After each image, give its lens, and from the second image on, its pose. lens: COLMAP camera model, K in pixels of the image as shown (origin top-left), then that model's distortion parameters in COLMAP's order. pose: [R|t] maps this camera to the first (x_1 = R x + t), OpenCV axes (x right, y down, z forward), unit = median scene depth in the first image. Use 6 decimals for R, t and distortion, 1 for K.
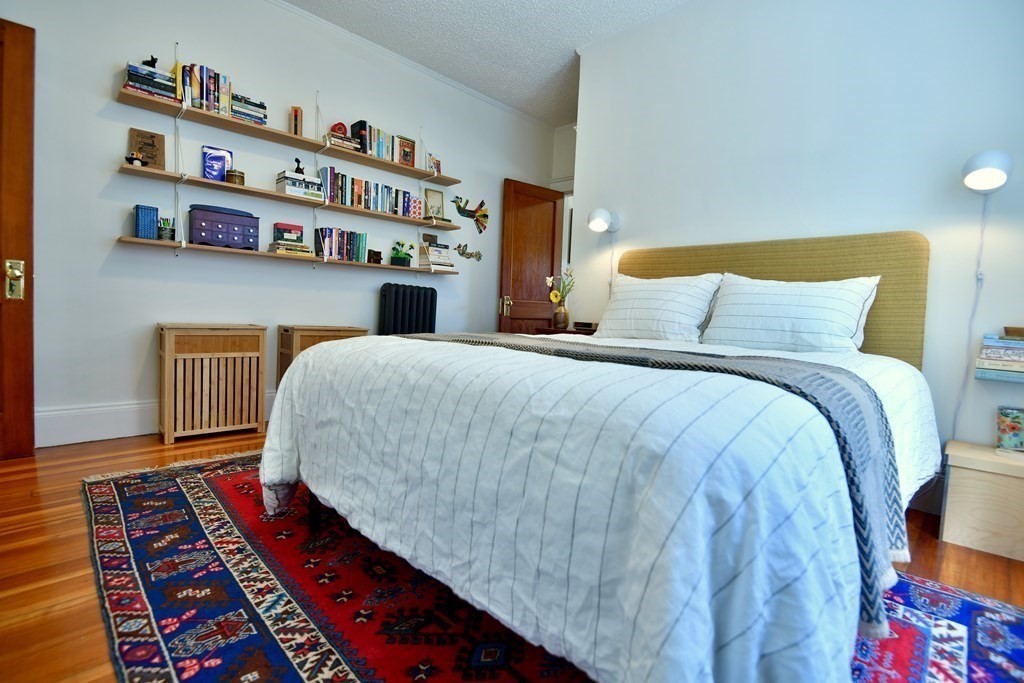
lens RADIAL K [[469.2, 0, 511.2], [0, 469.2, 340.0], [0, 0, 1]] dist [-0.012984, -0.005500]
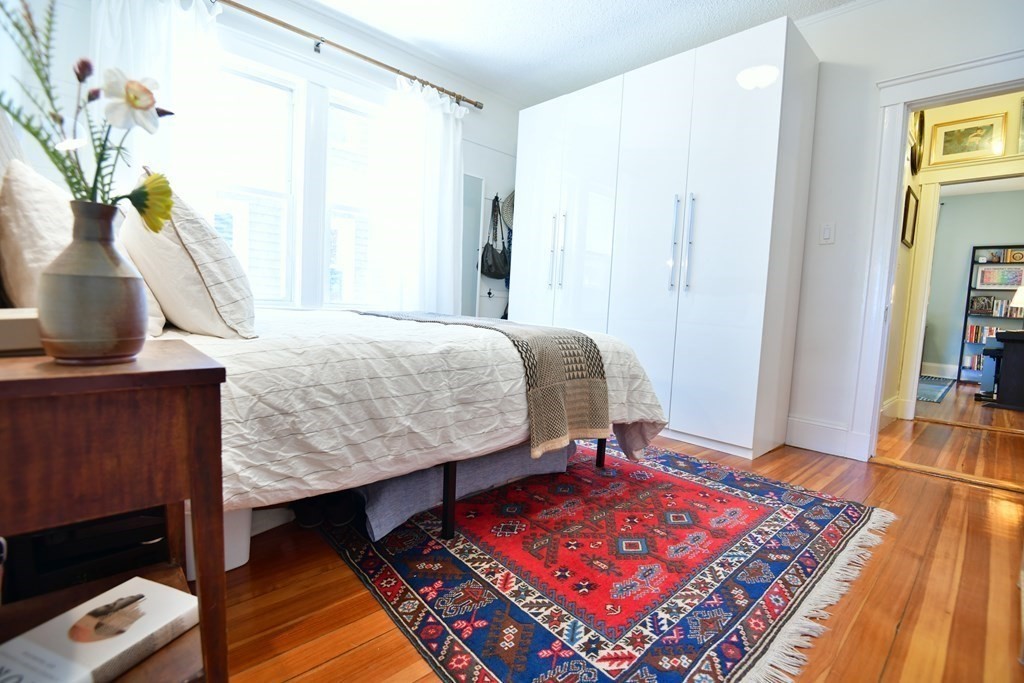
lens RADIAL K [[469.2, 0, 513.3], [0, 469.2, 333.6], [0, 0, 1]] dist [-0.012984, -0.005500]
pose [[-0.994597, -0.101659, 0.021042, -0.136250], [-0.098211, 0.987075, 0.126637, -0.127730], [-0.033644, 0.123887, -0.991726, 2.139243]]
